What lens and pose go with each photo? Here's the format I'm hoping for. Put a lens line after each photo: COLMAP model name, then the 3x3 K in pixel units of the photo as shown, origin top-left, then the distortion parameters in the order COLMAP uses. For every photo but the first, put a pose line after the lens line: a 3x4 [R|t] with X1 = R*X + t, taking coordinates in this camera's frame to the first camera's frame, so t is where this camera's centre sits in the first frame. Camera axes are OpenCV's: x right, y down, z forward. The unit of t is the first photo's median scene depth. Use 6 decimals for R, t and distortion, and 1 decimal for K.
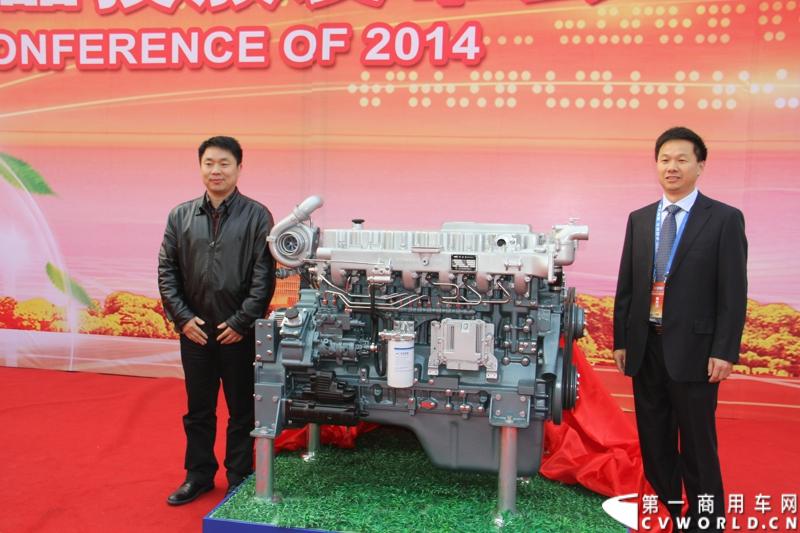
lens RADIAL K [[803.2, 0, 400.0], [0, 803.2, 266.5], [0, 0, 1]] dist [-0.088420, 0.198346]
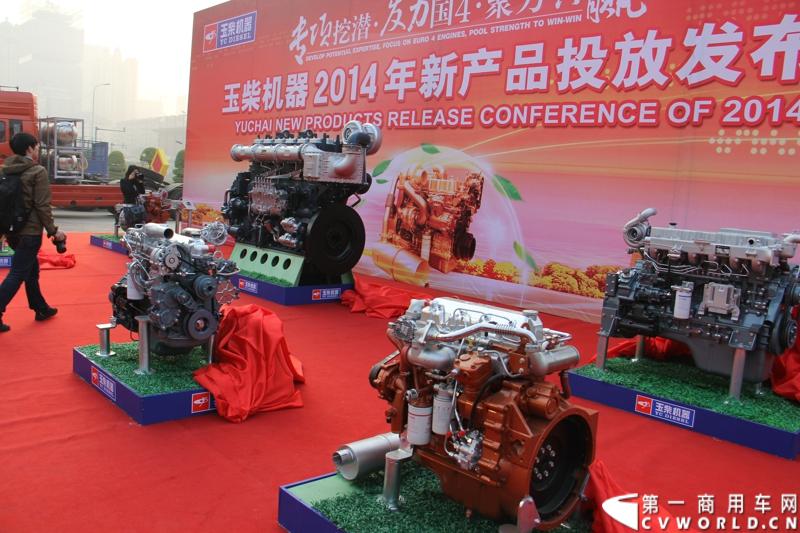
lens RADIAL K [[664.5, 0, 400.0], [0, 664.5, 266.5], [0, 0, 1]] dist [-0.159640, 0.114390]
pose [[0.815749, 0.103078, -0.569147, 0.161799], [-0.104078, 0.994090, 0.030867, 0.031611], [0.568966, 0.034056, 0.821656, -0.286271]]
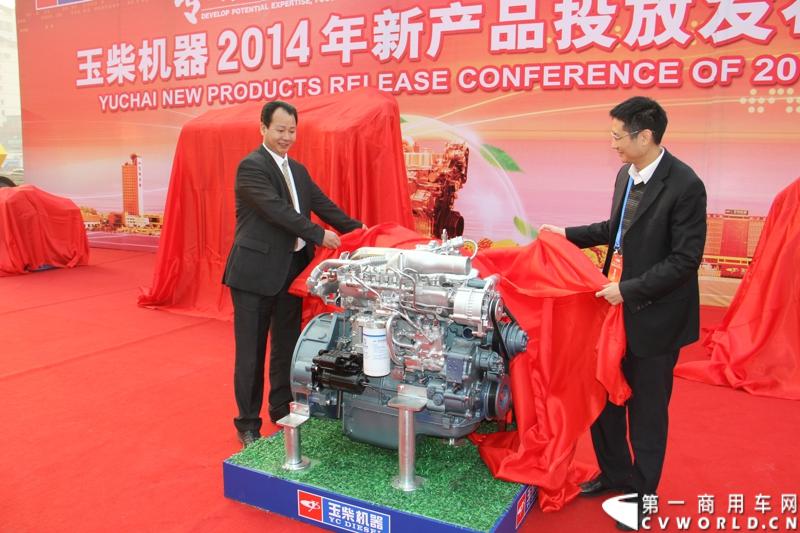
lens RADIAL K [[664.5, 0, 400.0], [0, 664.5, 266.5], [0, 0, 1]] dist [-0.159640, 0.114390]
pose [[0.960817, 0.033103, -0.275198, -0.317205], [-0.018916, 0.998359, 0.054049, 0.027956], [0.276536, -0.046725, 0.959867, -0.290800]]
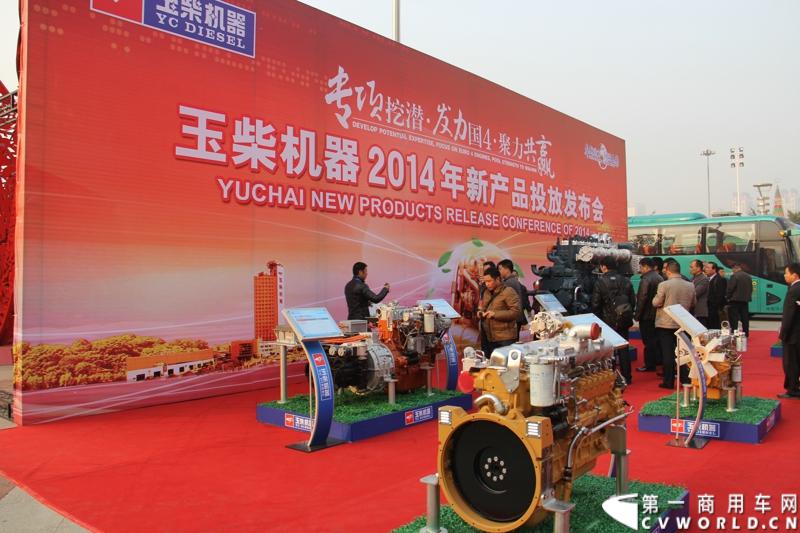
lens RADIAL K [[664.5, 0, 400.0], [0, 664.5, 266.5], [0, 0, 1]] dist [-0.159640, 0.114390]
pose [[0.485842, -0.009100, 0.873999, -2.642509], [0.087137, 0.995469, -0.038073, -0.083502], [-0.869692, 0.094655, 0.484433, 0.305974]]
